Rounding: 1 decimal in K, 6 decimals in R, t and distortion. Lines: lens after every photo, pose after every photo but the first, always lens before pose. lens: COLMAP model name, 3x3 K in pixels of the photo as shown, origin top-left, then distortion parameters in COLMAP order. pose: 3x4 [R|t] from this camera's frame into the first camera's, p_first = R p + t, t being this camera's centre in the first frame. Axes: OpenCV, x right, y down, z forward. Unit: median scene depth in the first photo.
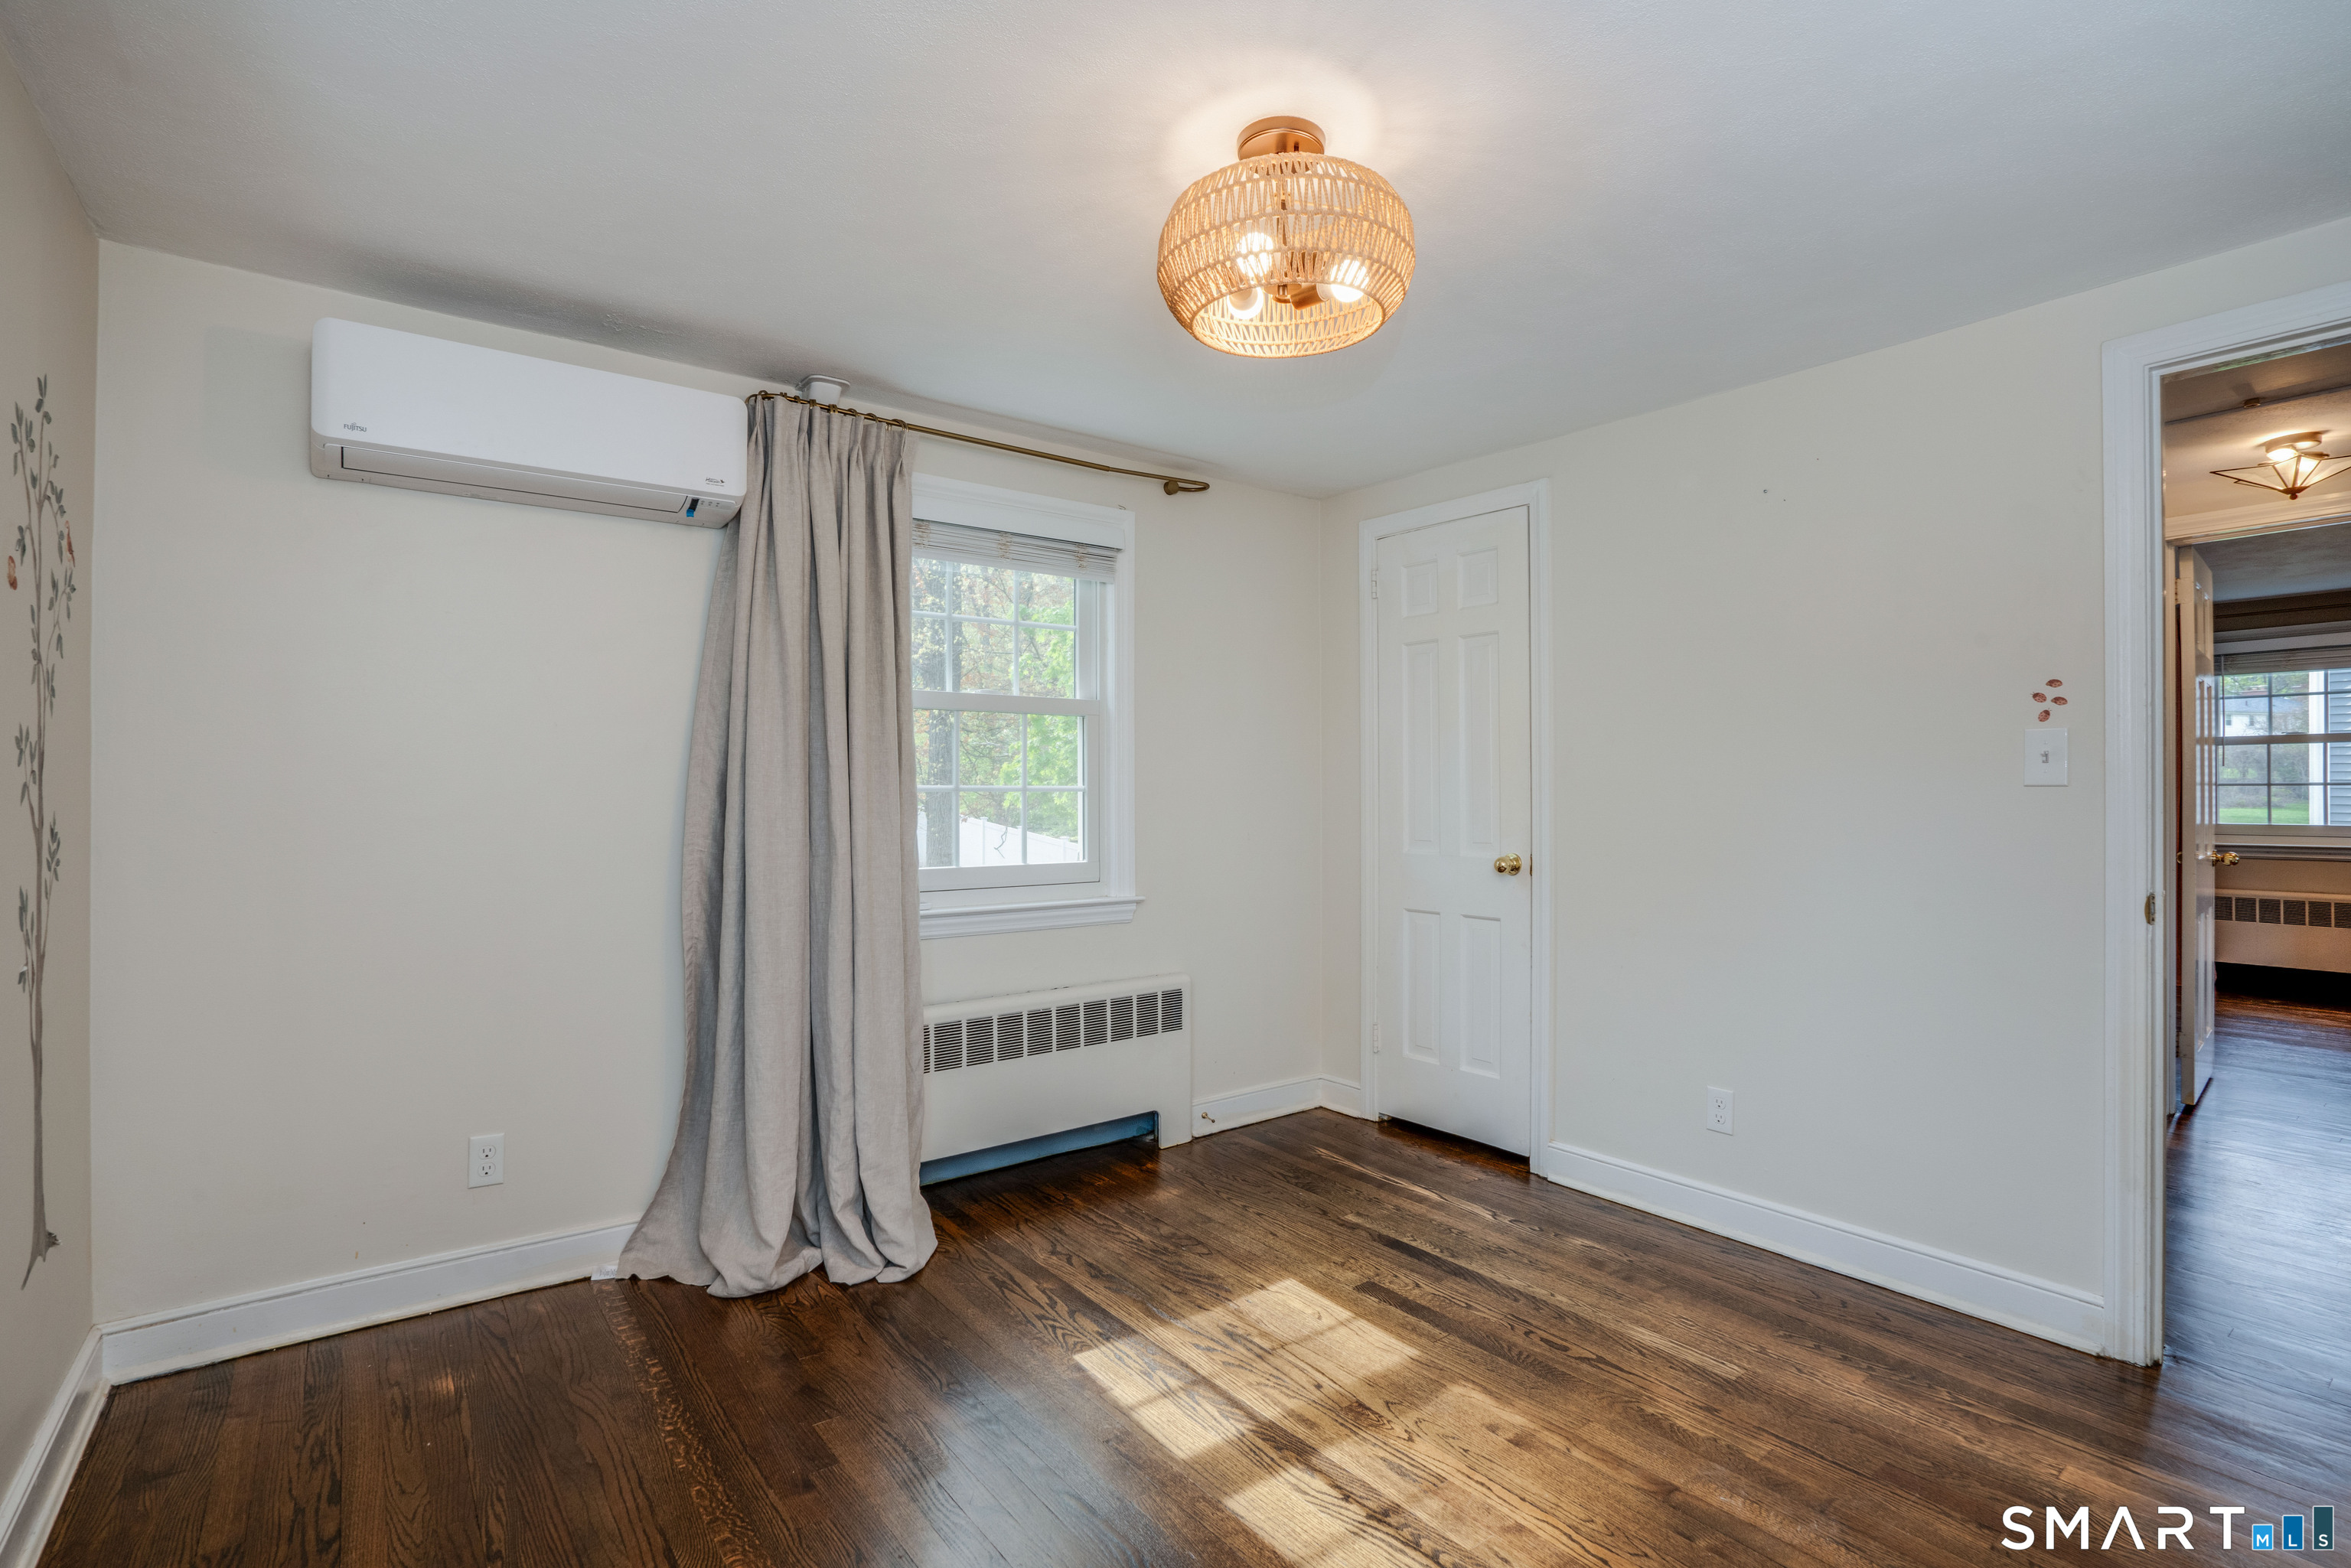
lens RADIAL K [[1113.1, 0, 1175.5], [0, 1113.1, 784.0], [0, 0, 1]] dist [-0.028903, 0.001262]
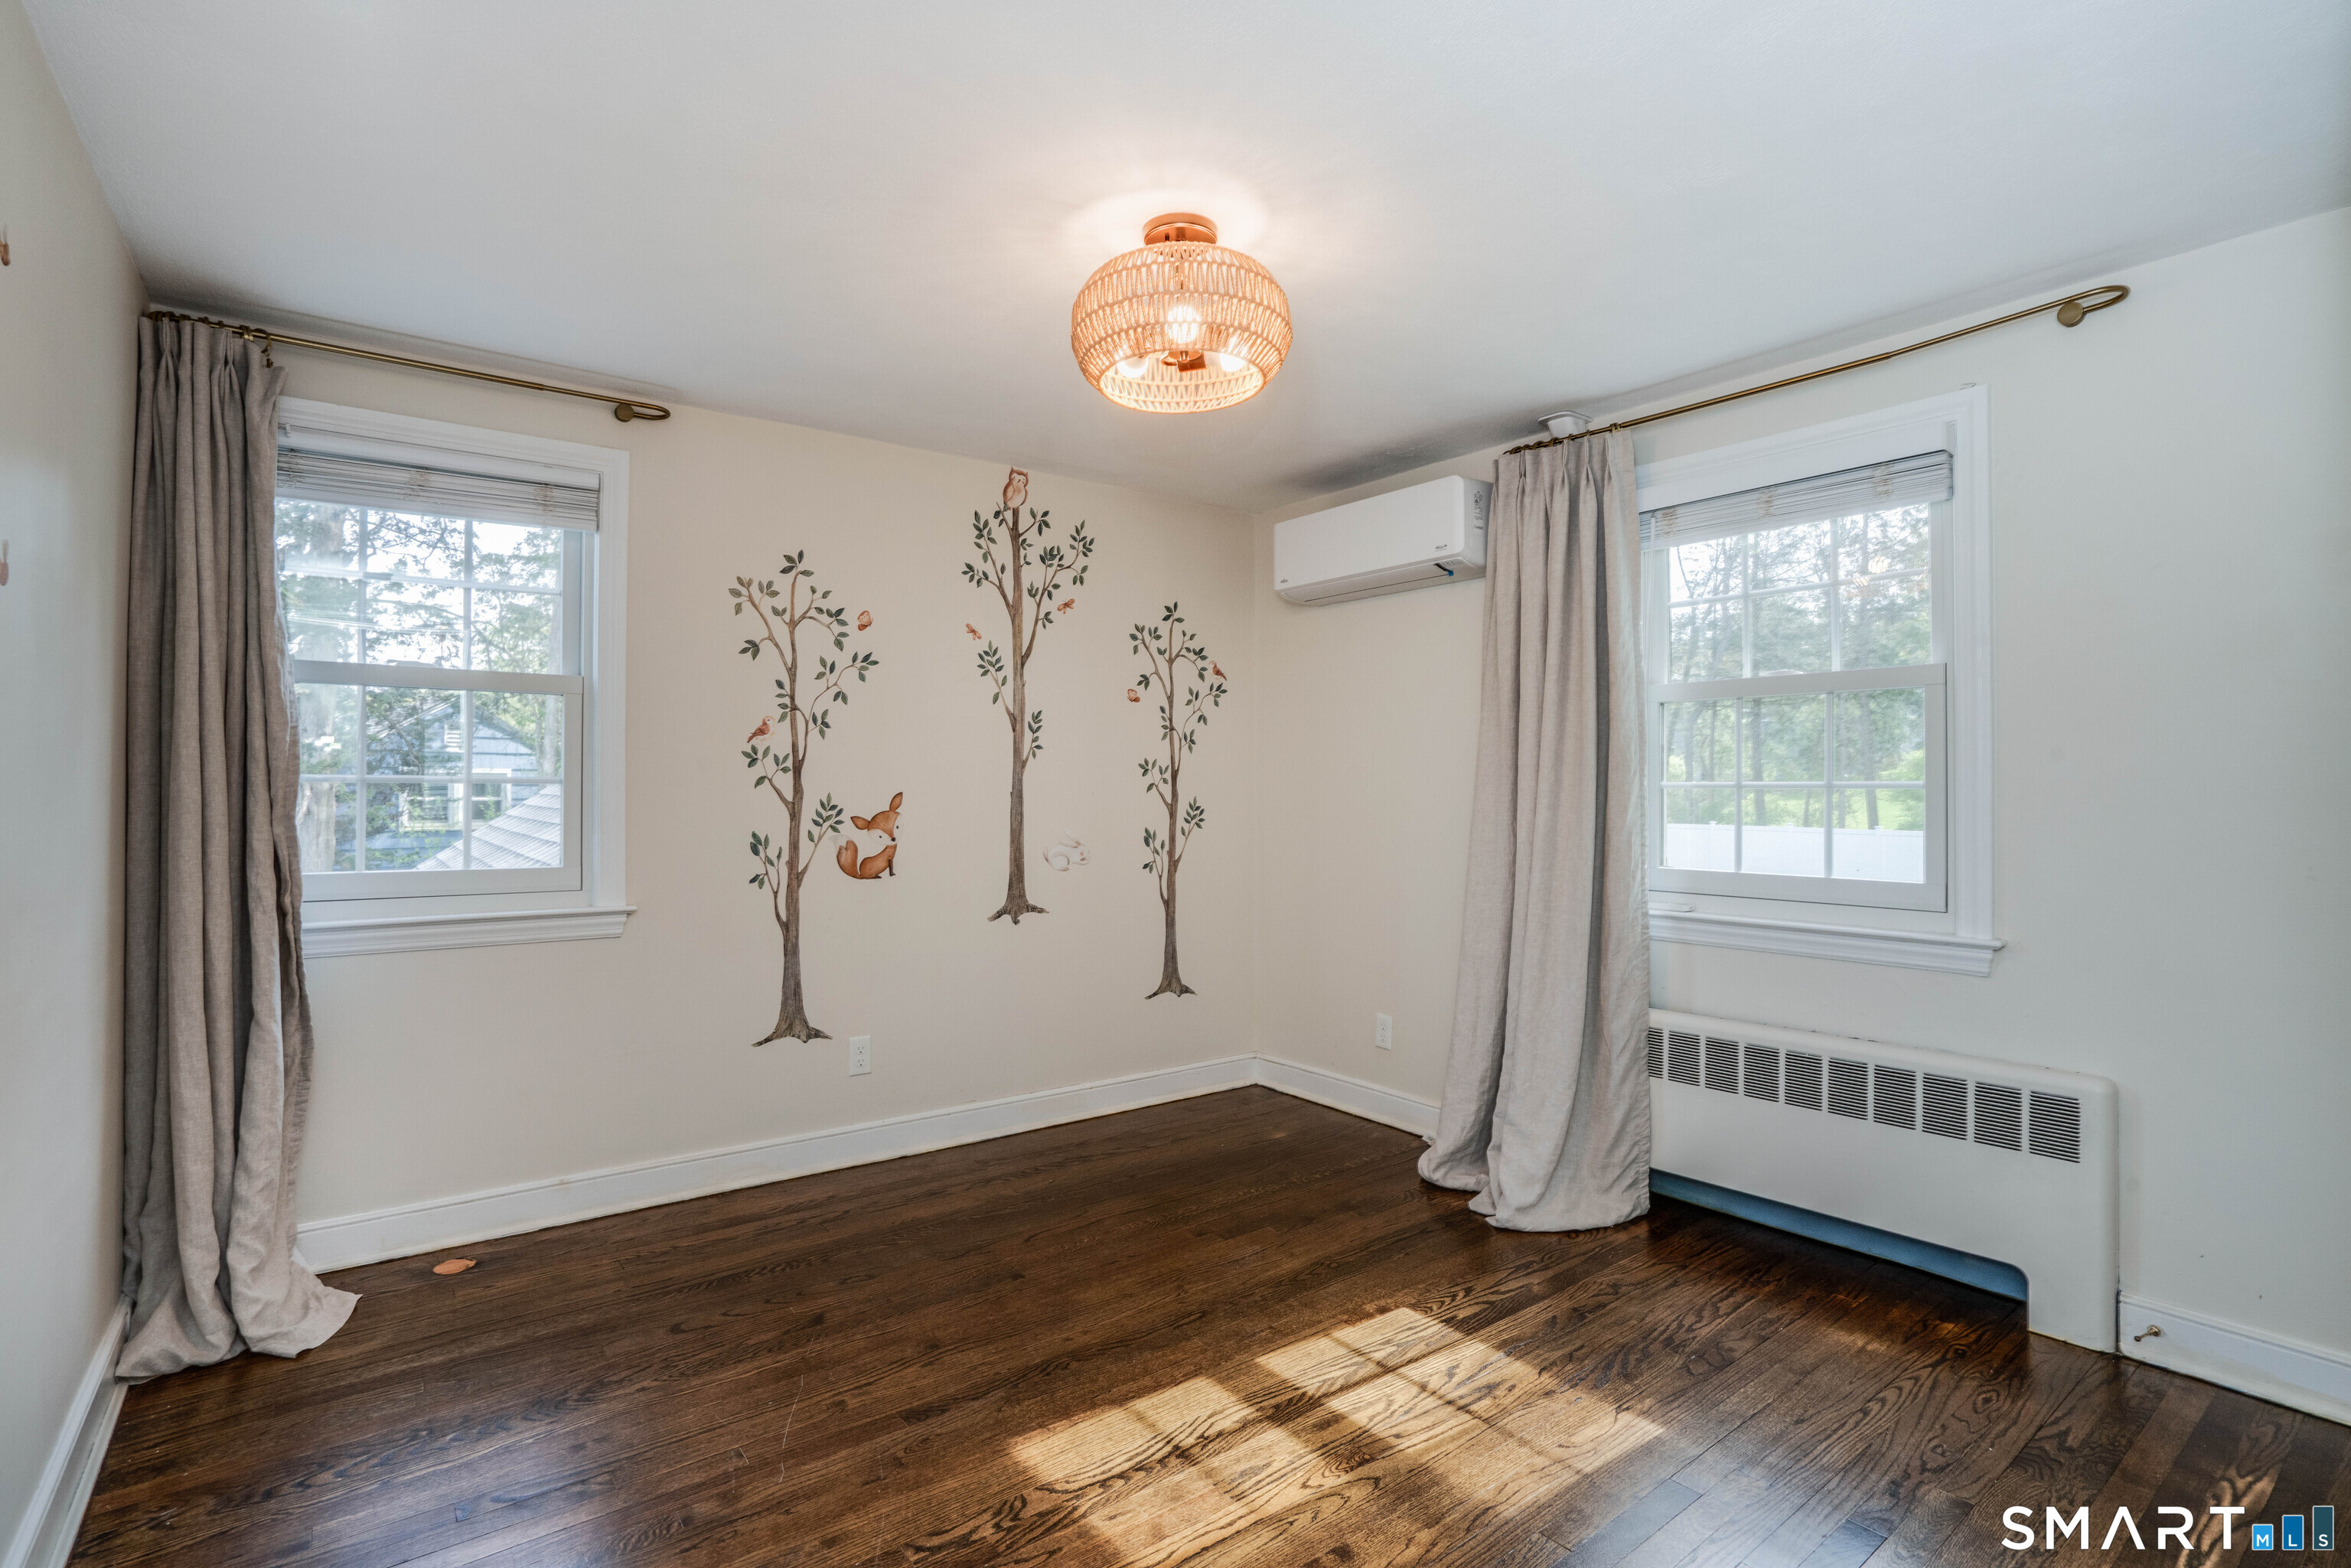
lens RADIAL K [[1122.8, 0, 1195.8], [0, 1122.8, 782.7], [0, 0, 1]] dist [-0.019575, 0.001286]
pose [[0.017330, -0.005506, -0.999835, 0.806061], [0.003420, 0.999979, -0.005447, 0.006299], [0.999844, -0.003325, 0.017348, 0.624290]]
